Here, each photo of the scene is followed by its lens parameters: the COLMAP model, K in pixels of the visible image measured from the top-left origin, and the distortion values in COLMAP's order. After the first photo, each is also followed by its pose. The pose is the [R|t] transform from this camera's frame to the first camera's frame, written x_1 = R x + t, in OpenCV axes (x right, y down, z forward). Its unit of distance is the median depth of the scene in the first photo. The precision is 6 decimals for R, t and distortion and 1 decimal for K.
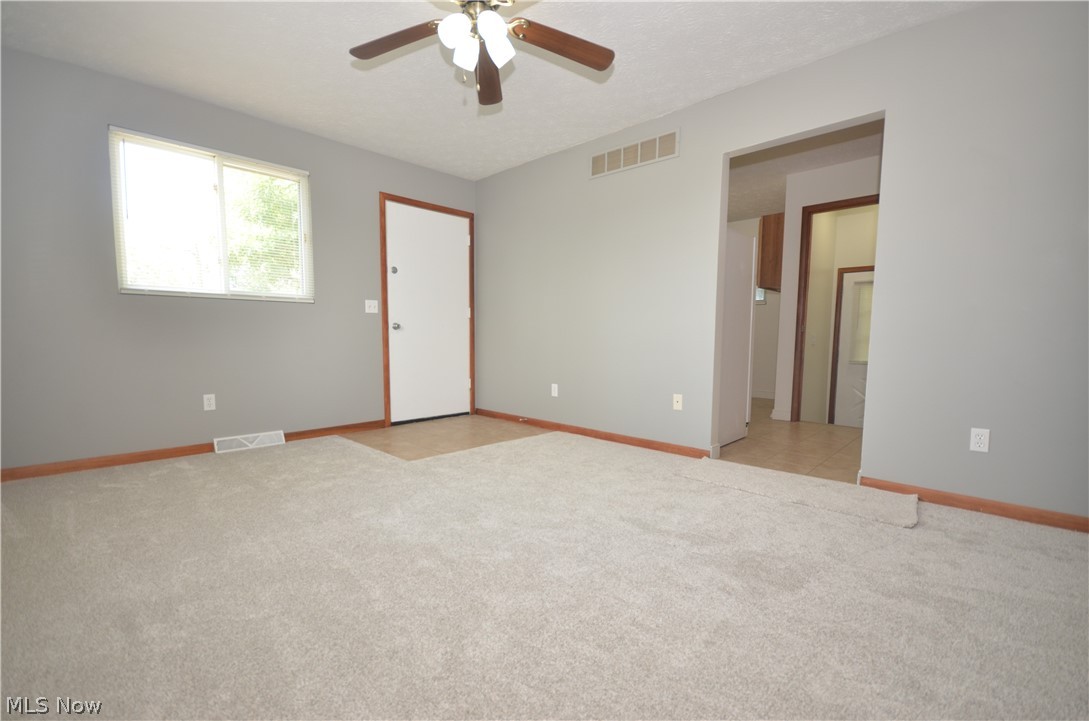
lens RADIAL K [[474.0, 0, 545.1], [0, 474.0, 375.8], [0, 0, 1]] dist [0.001954, -0.006297]
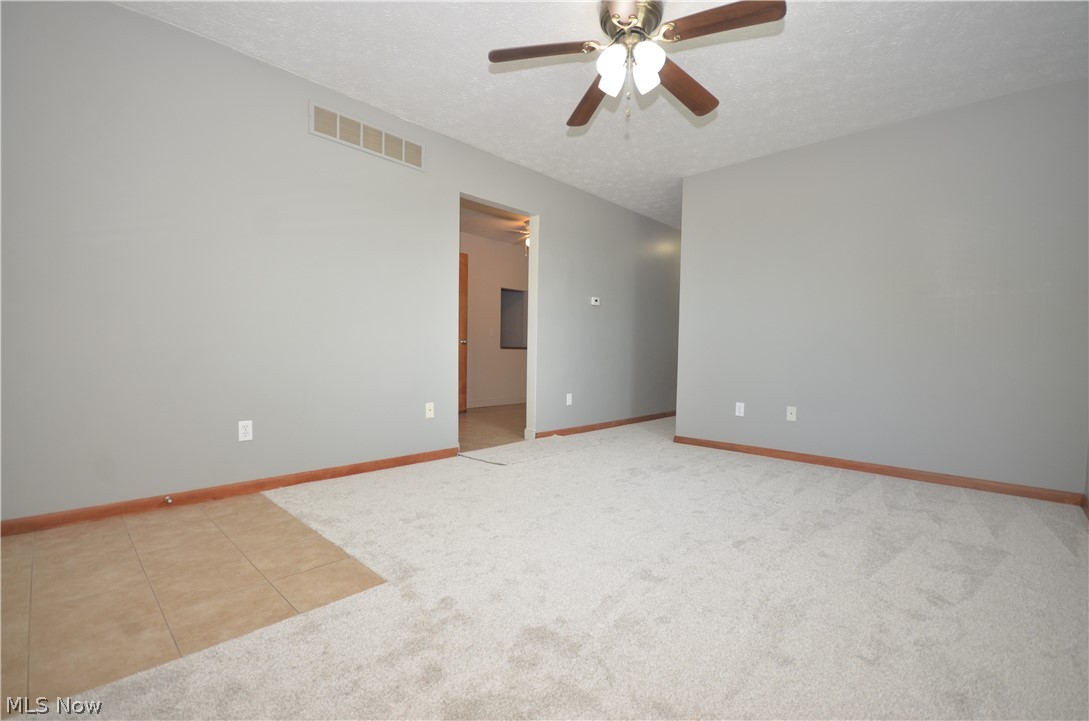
lens RADIAL K [[474.0, 0, 545.1], [0, 474.0, 375.8], [0, 0, 1]] dist [0.001954, -0.006297]
pose [[-0.019448, -0.060855, 0.997957, -0.757313], [0.066265, 0.995873, 0.062019, -0.067457], [-0.997613, 0.067336, -0.015335, 0.760760]]
